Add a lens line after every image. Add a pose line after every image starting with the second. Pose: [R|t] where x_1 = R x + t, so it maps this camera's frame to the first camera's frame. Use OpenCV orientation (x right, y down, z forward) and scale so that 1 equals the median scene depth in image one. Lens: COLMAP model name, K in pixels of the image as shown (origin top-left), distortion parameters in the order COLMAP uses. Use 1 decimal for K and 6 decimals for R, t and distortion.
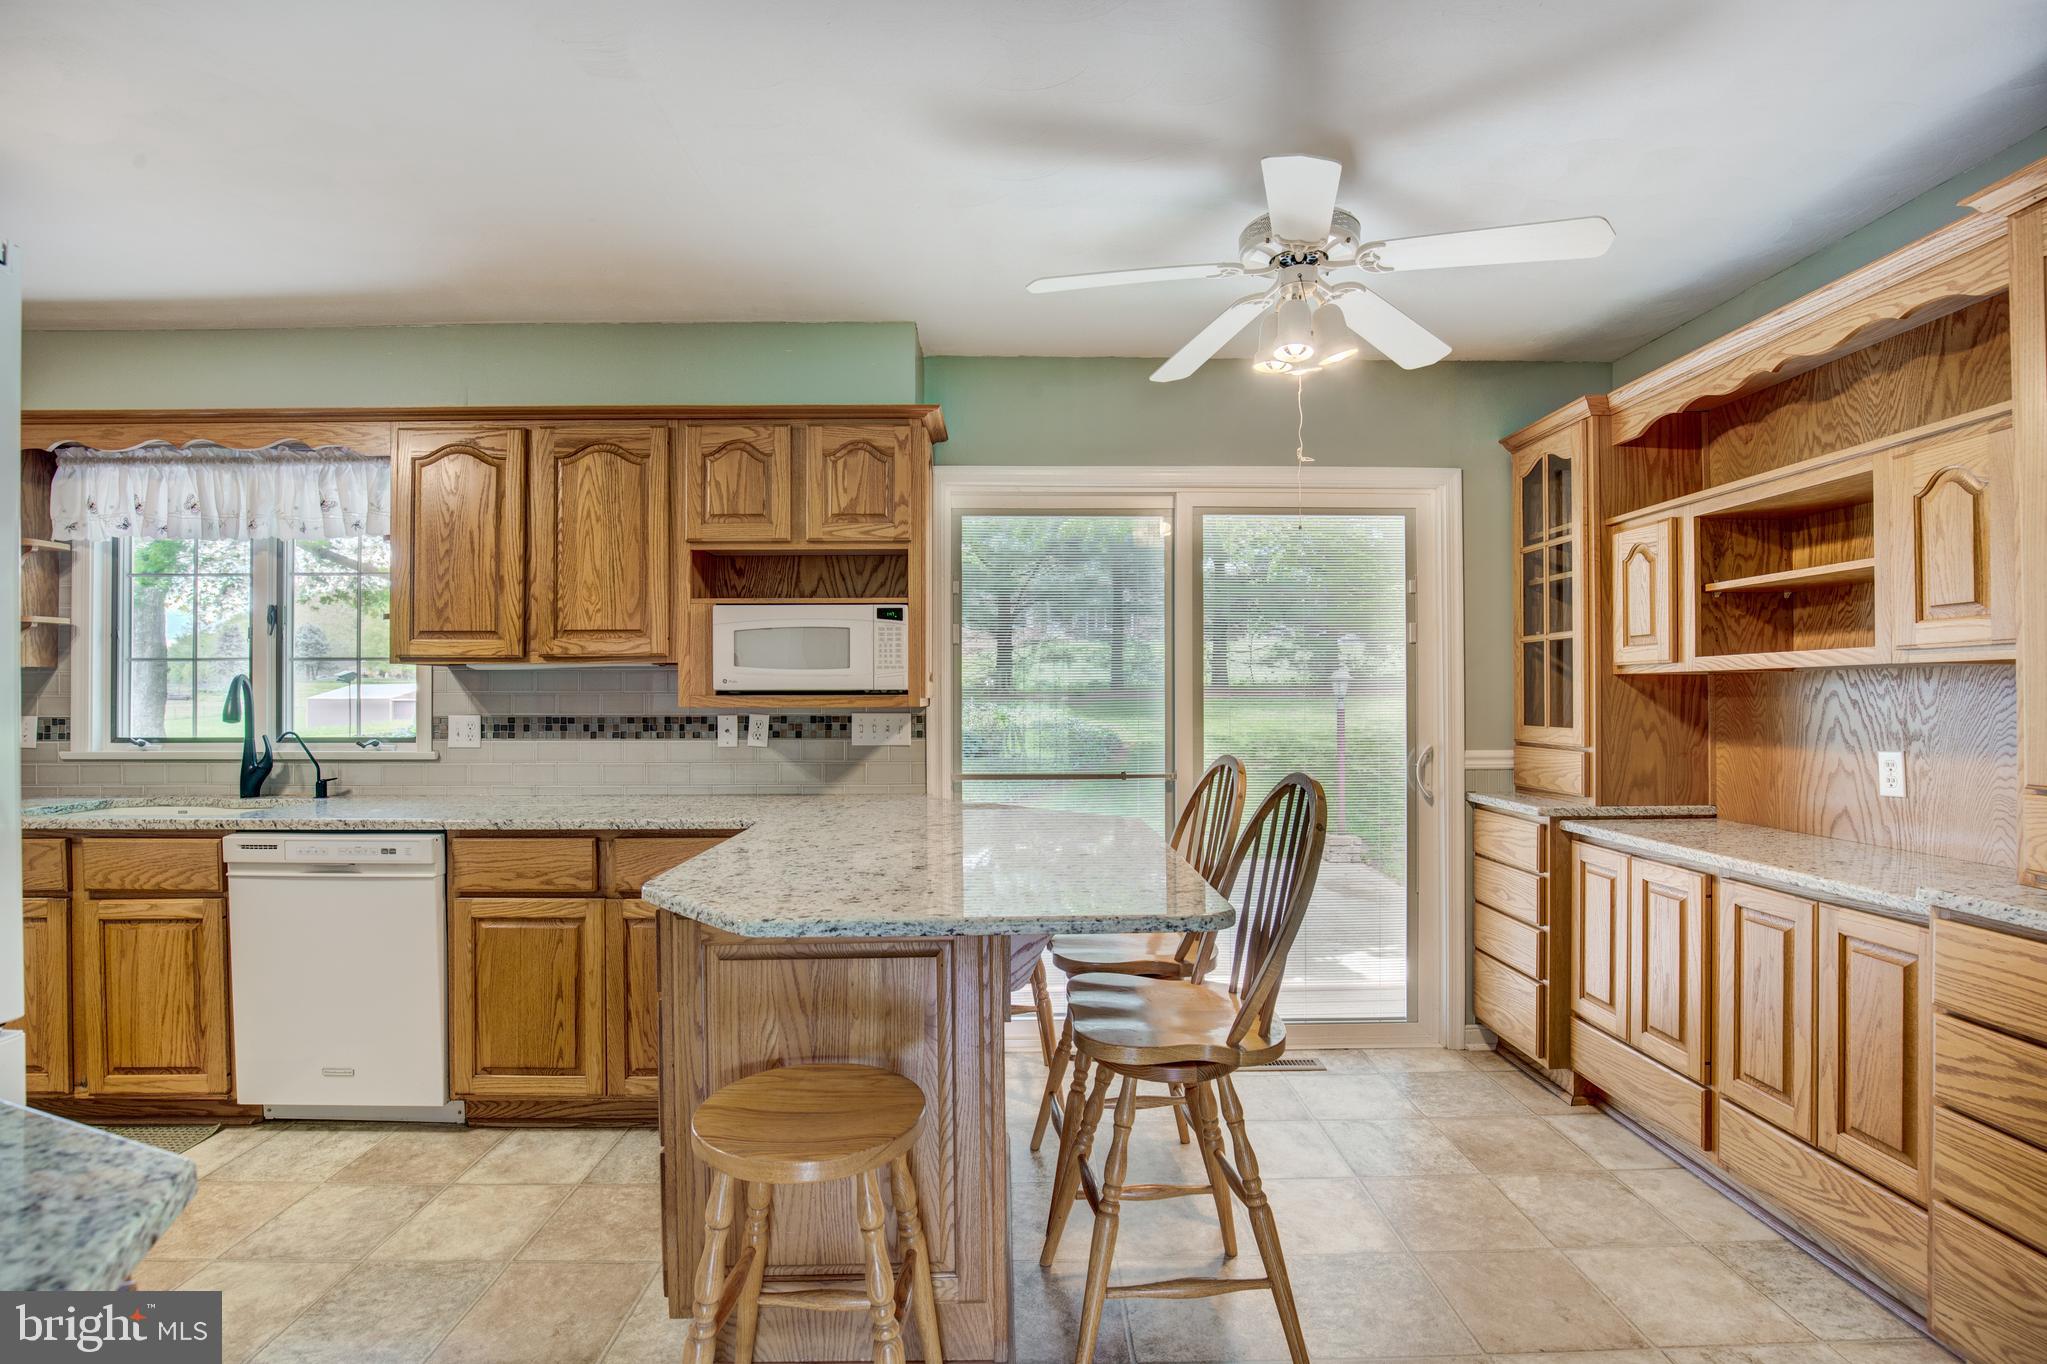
lens RADIAL K [[938.2, 0, 1031.0], [0, 938.2, 692.8], [0, 0, 1]] dist [-0.030054, 0.003641]
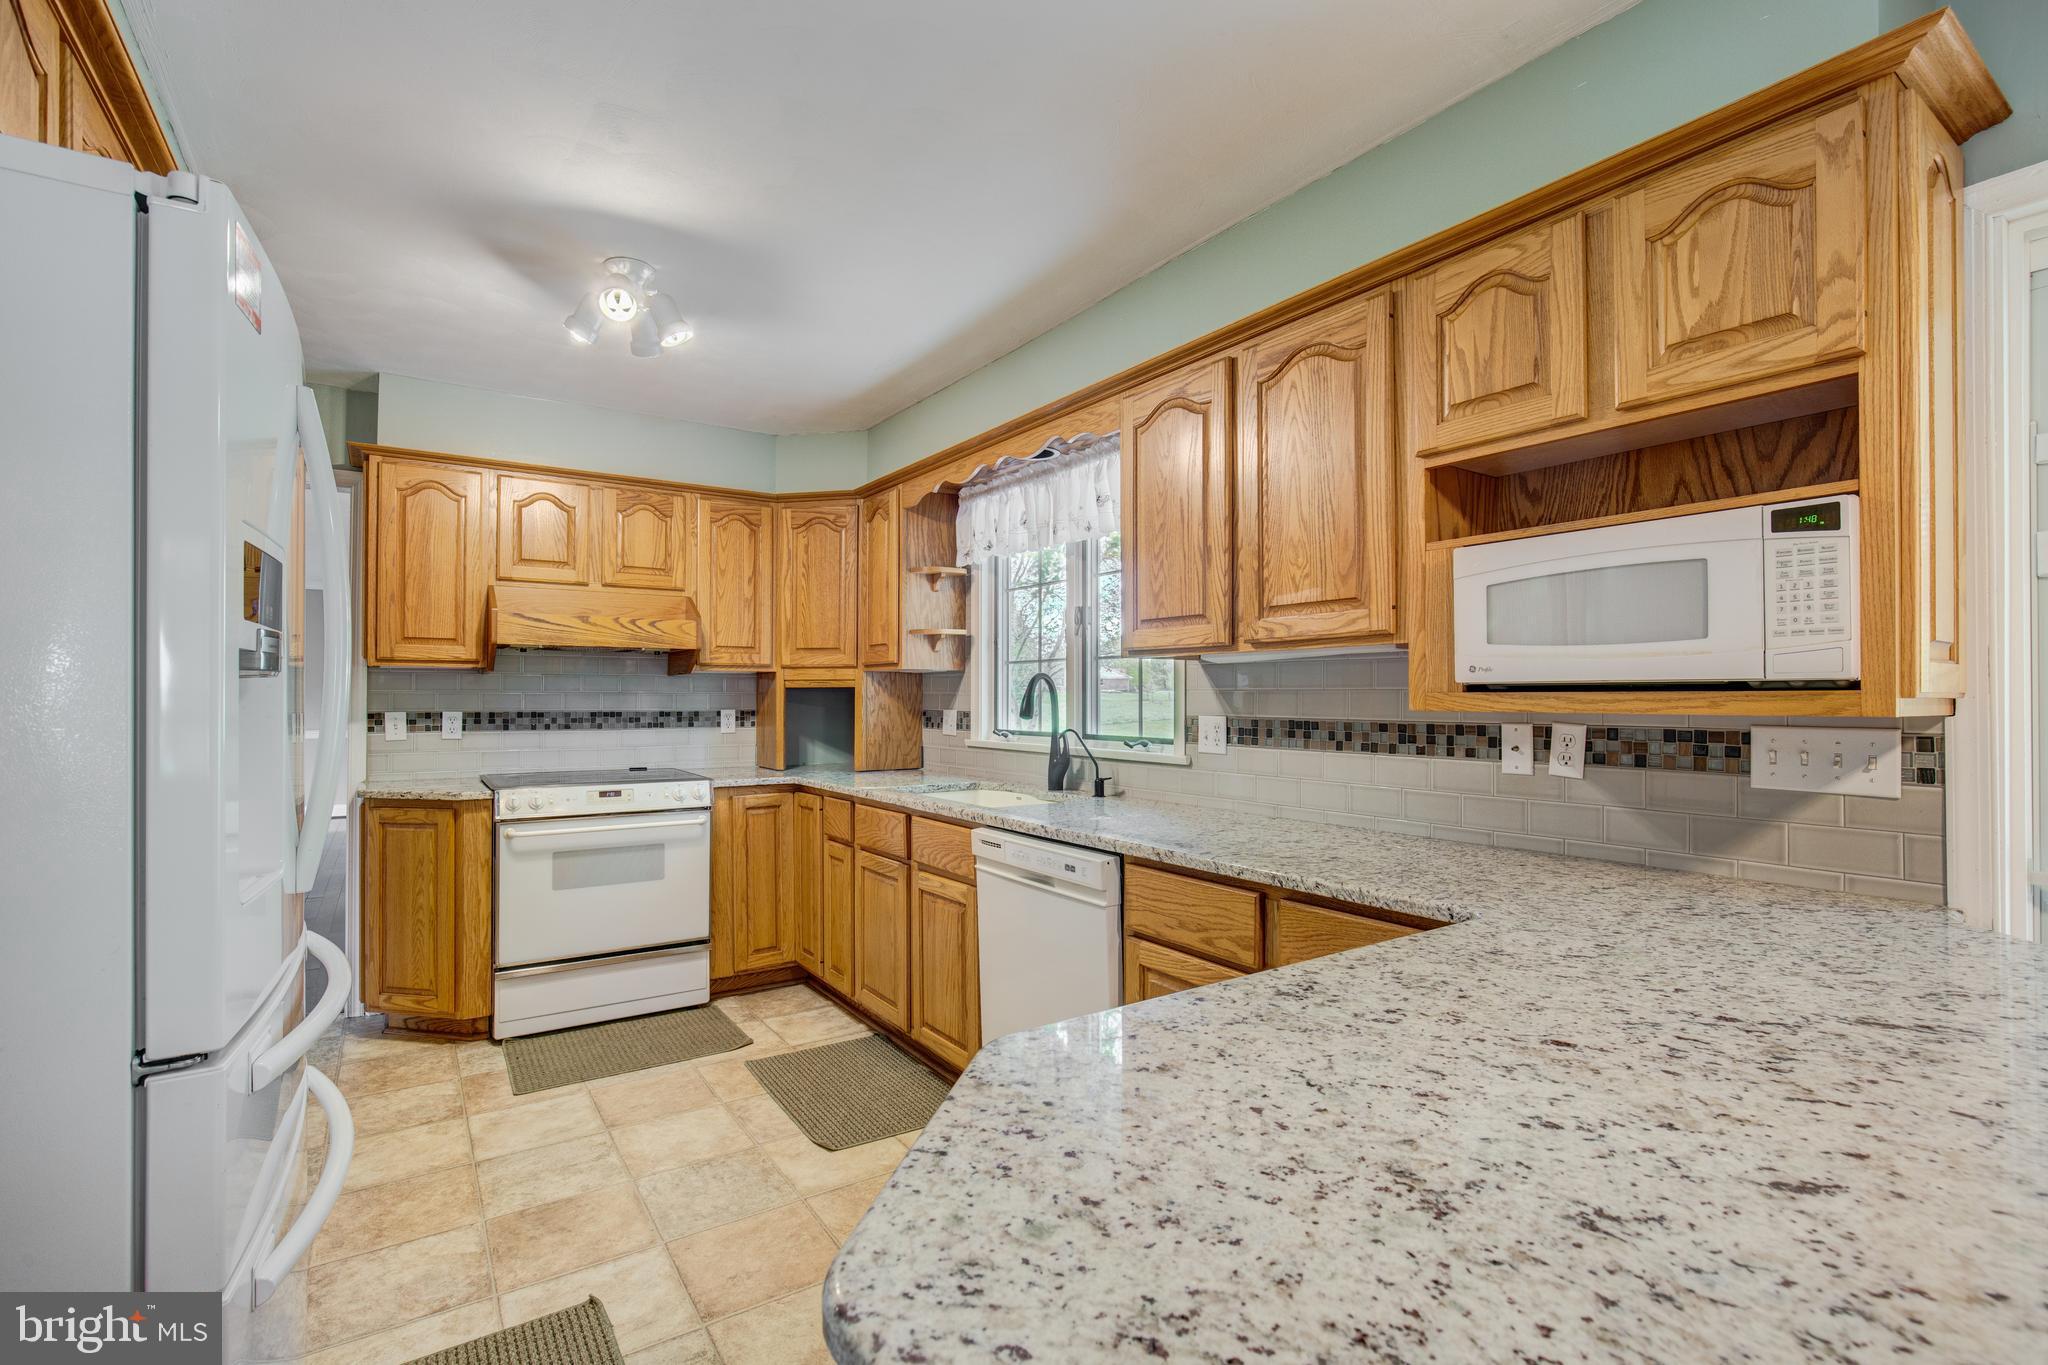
lens RADIAL K [[938.6, 0, 1000.4], [0, 938.6, 687.1], [0, 0, 1]] dist [-0.030054, 0.003641]
pose [[0.528572, -0.006407, -0.848864, 0.027667], [-0.000122, 0.999971, -0.007624, 0.004272], [0.848888, 0.004134, 0.528556, 0.409003]]
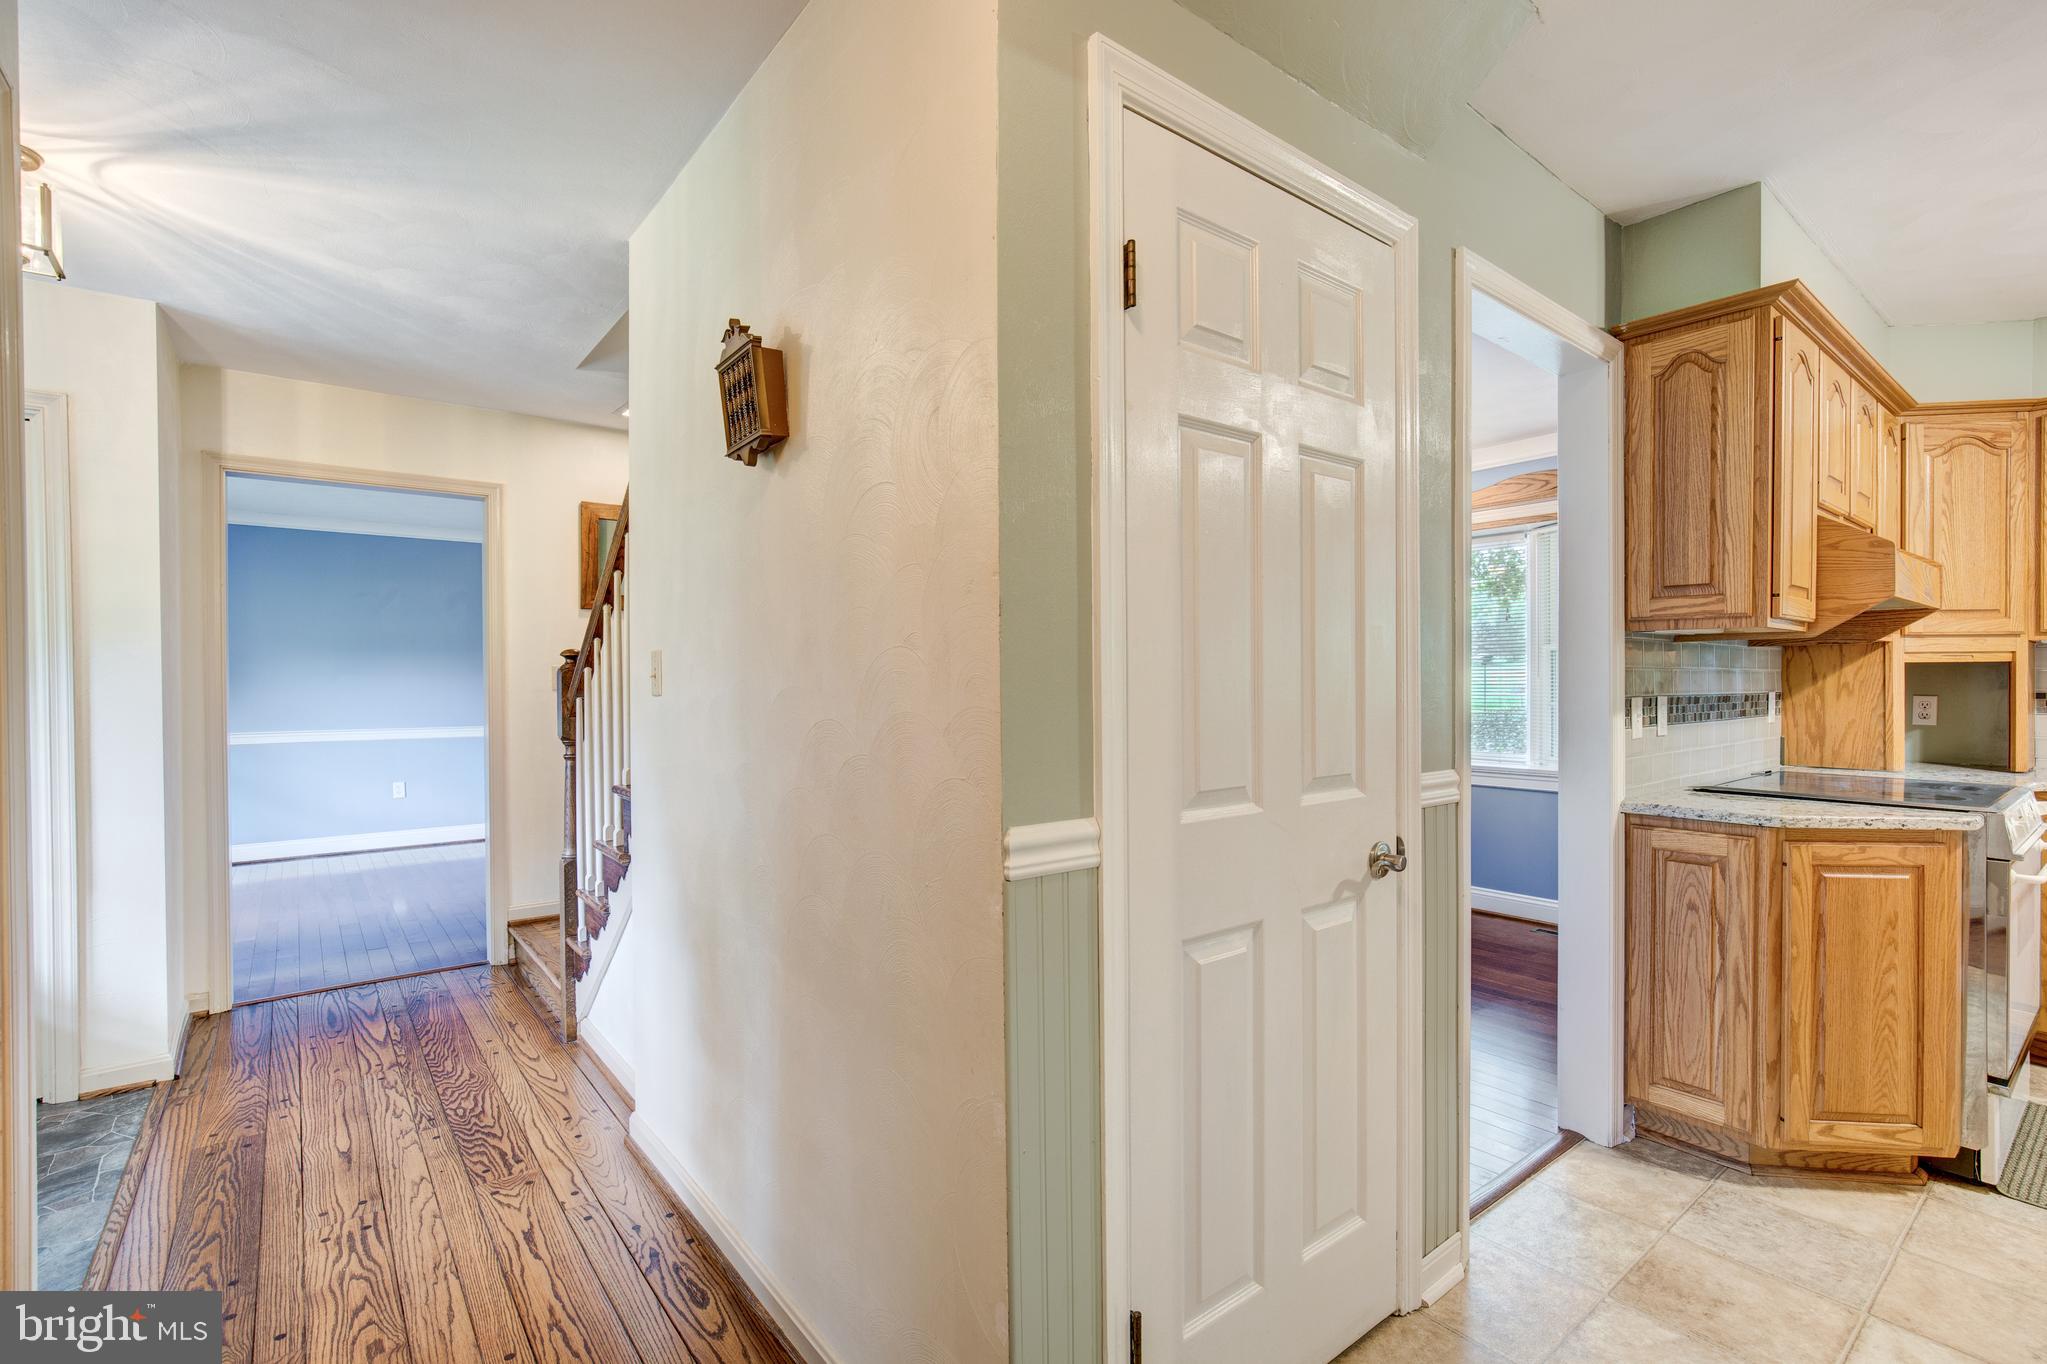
lens RADIAL K [[938.2, 0, 970.6], [0, 938.2, 693.5], [0, 0, 1]] dist [-0.030054, 0.003641]
pose [[0.564798, 0.012891, -0.825129, -1.117778], [0.002037, 0.999853, 0.017015, 0.010067], [0.825227, -0.011291, 0.564689, -0.610863]]
